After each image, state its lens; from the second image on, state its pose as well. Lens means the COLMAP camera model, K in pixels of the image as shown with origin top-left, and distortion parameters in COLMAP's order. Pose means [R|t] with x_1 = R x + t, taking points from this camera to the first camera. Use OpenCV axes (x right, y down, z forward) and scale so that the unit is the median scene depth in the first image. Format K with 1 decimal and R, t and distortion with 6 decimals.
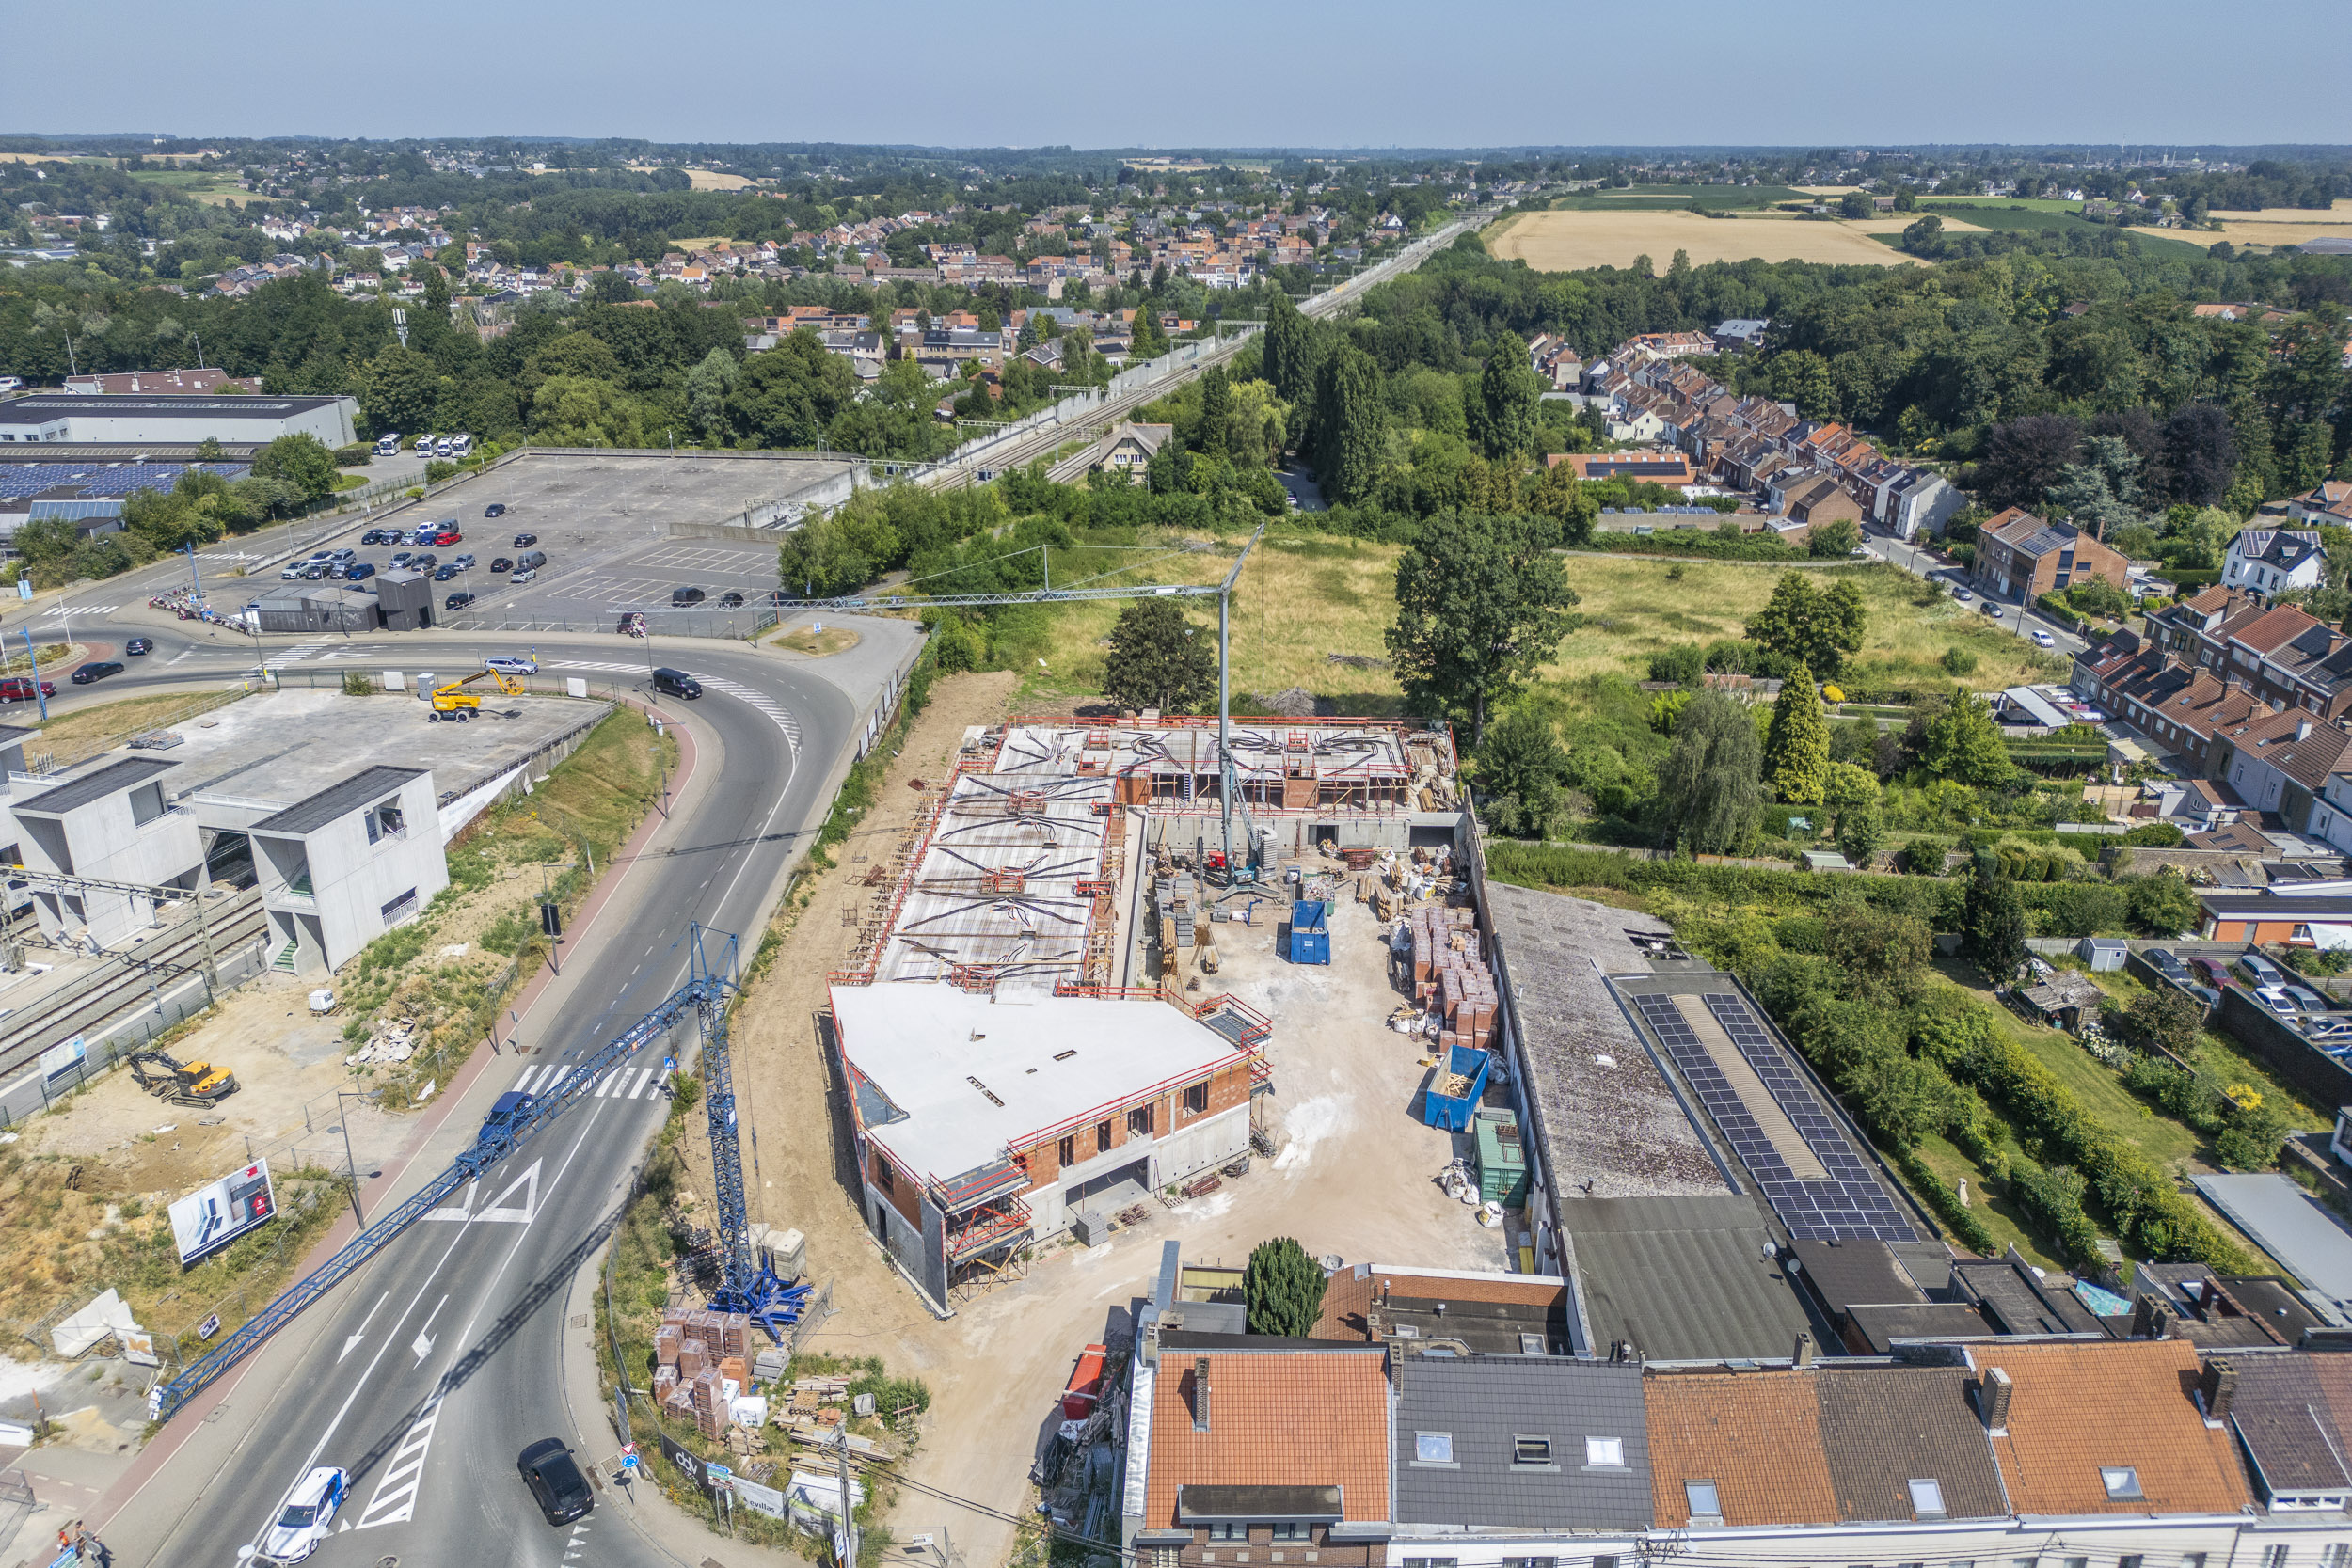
lens RADIAL K [[1590.6, 0, 1174.5], [0, 1590.6, 794.6], [0, 0, 1]] dist [0.063709, -0.046814]
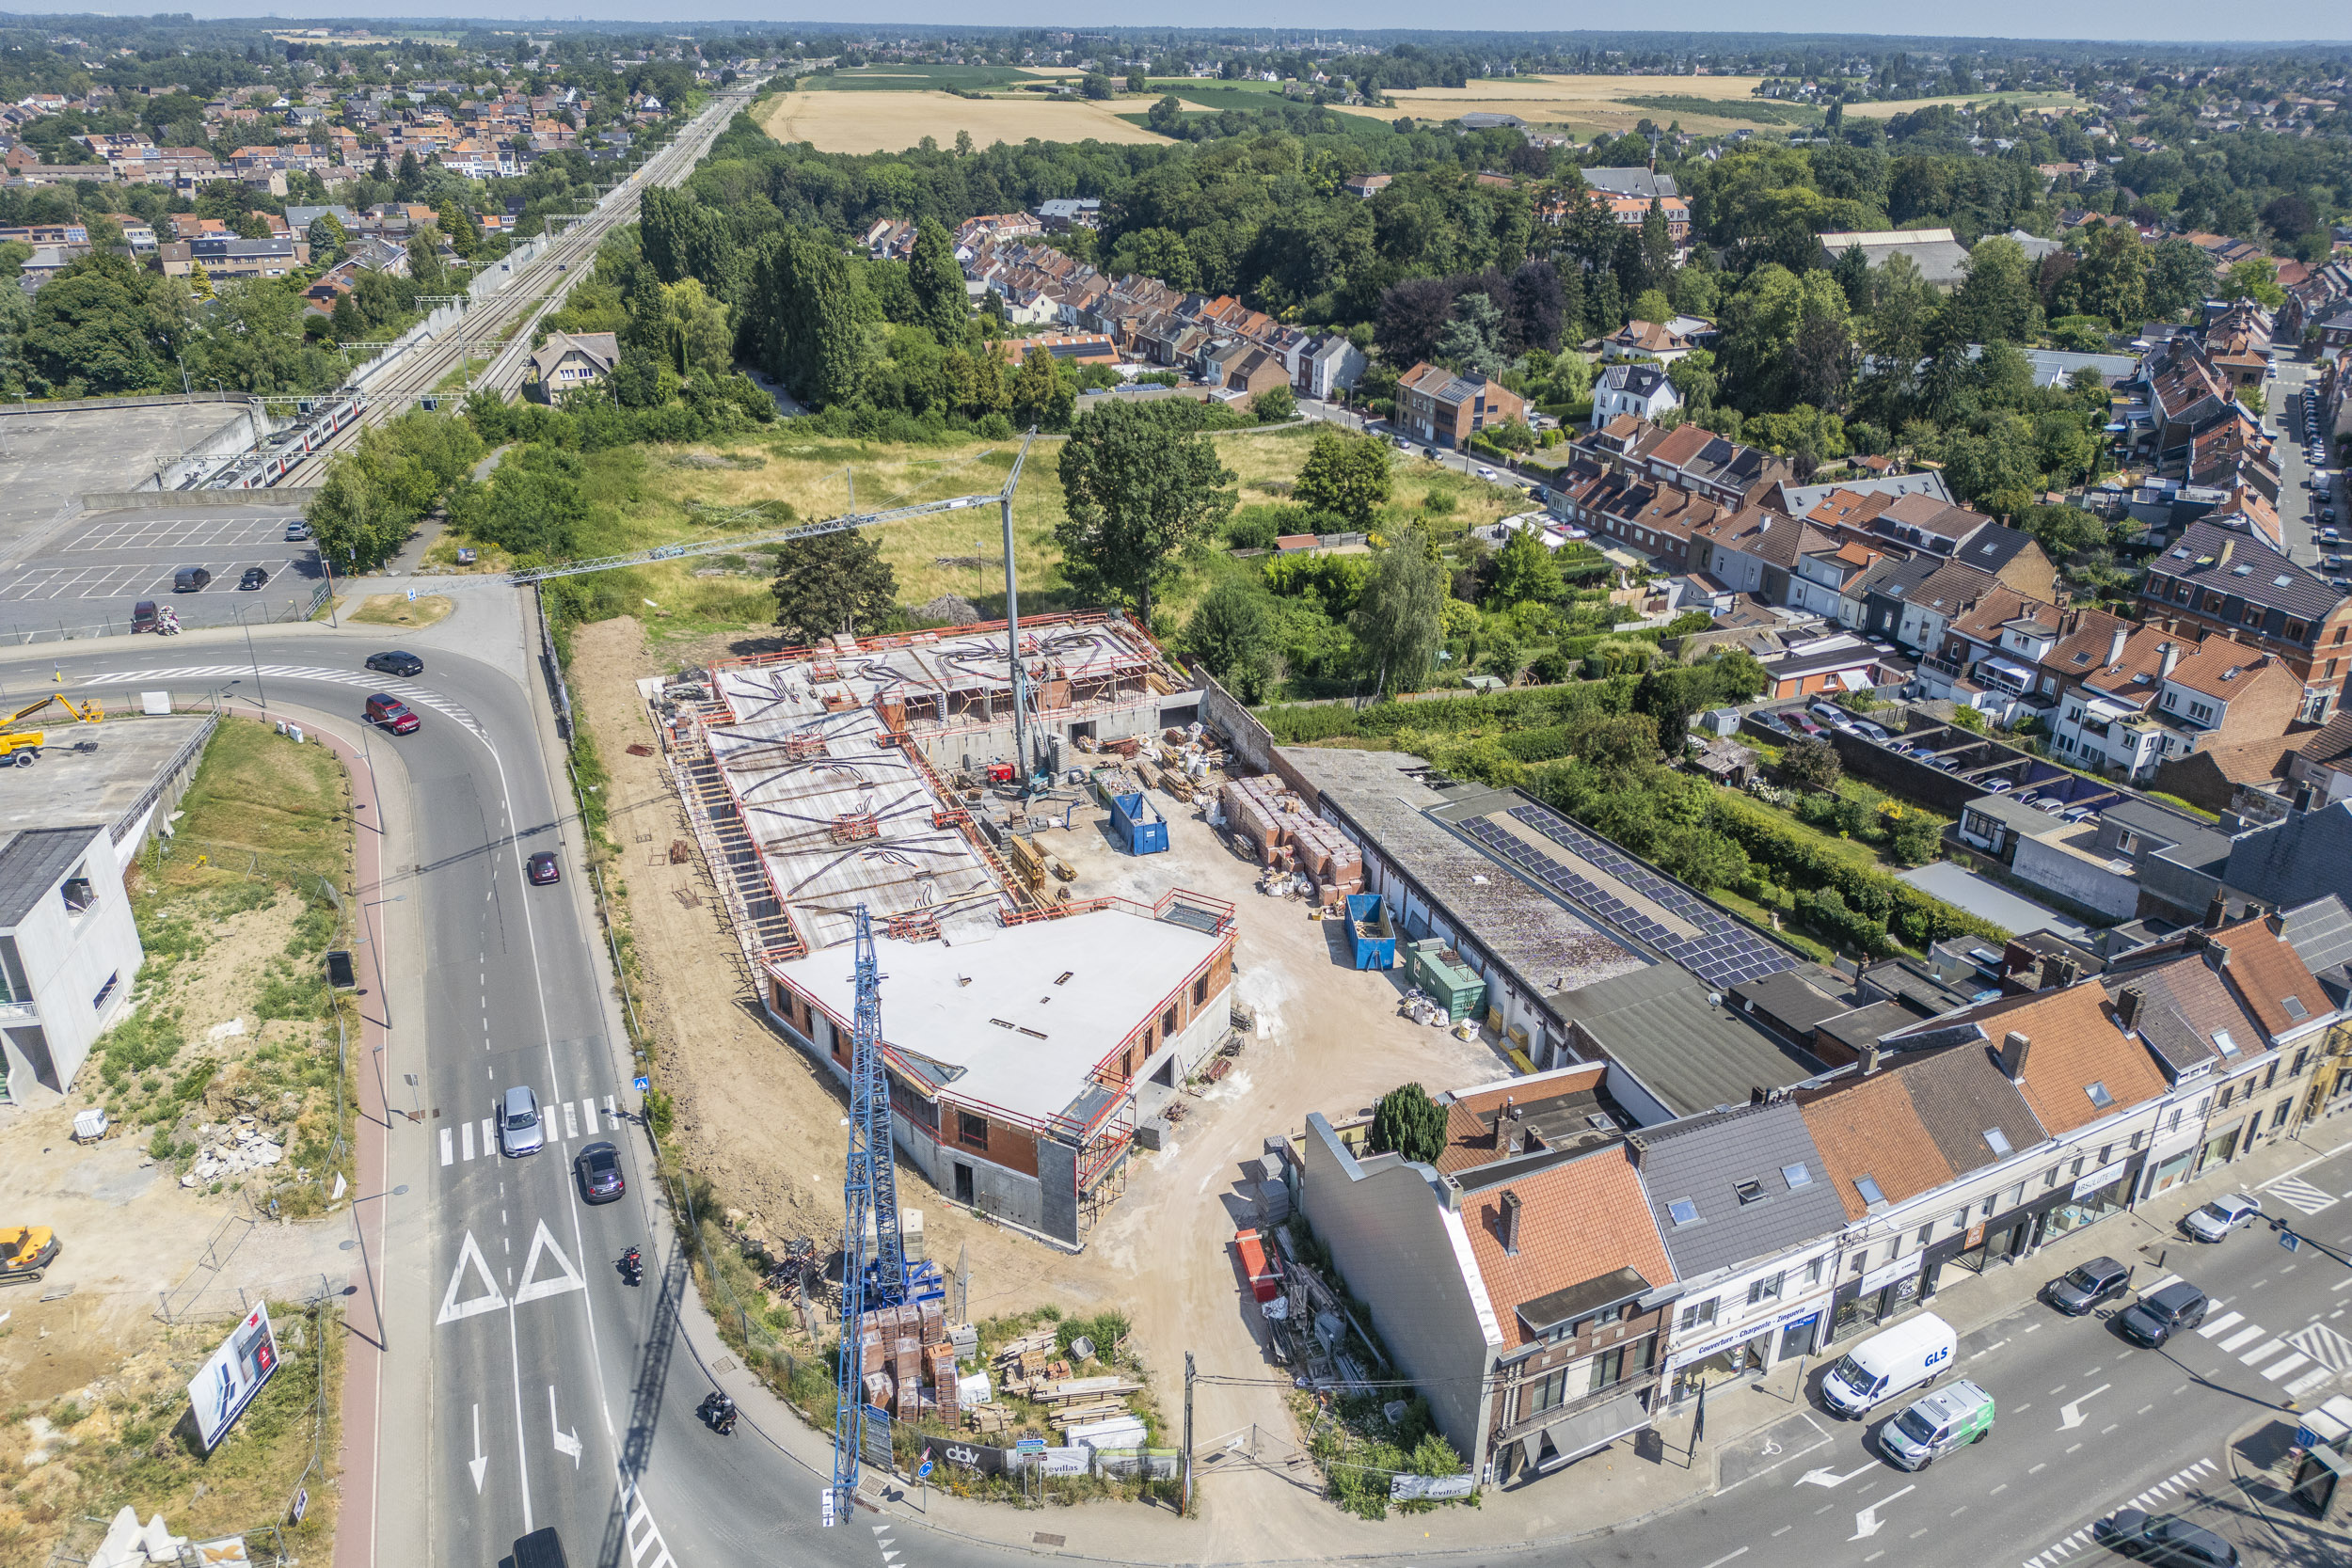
lens RADIAL K [[1590.6, 0, 1162.7], [0, 1590.6, 797.2], [0, 0, 1]] dist [0.063709, -0.046814]
pose [[0.910472, -0.176436, 0.374047, -0.238743], [0.151803, 0.983875, 0.094585, -0.020995], [-0.384703, -0.029336, 0.922574, 0.041819]]
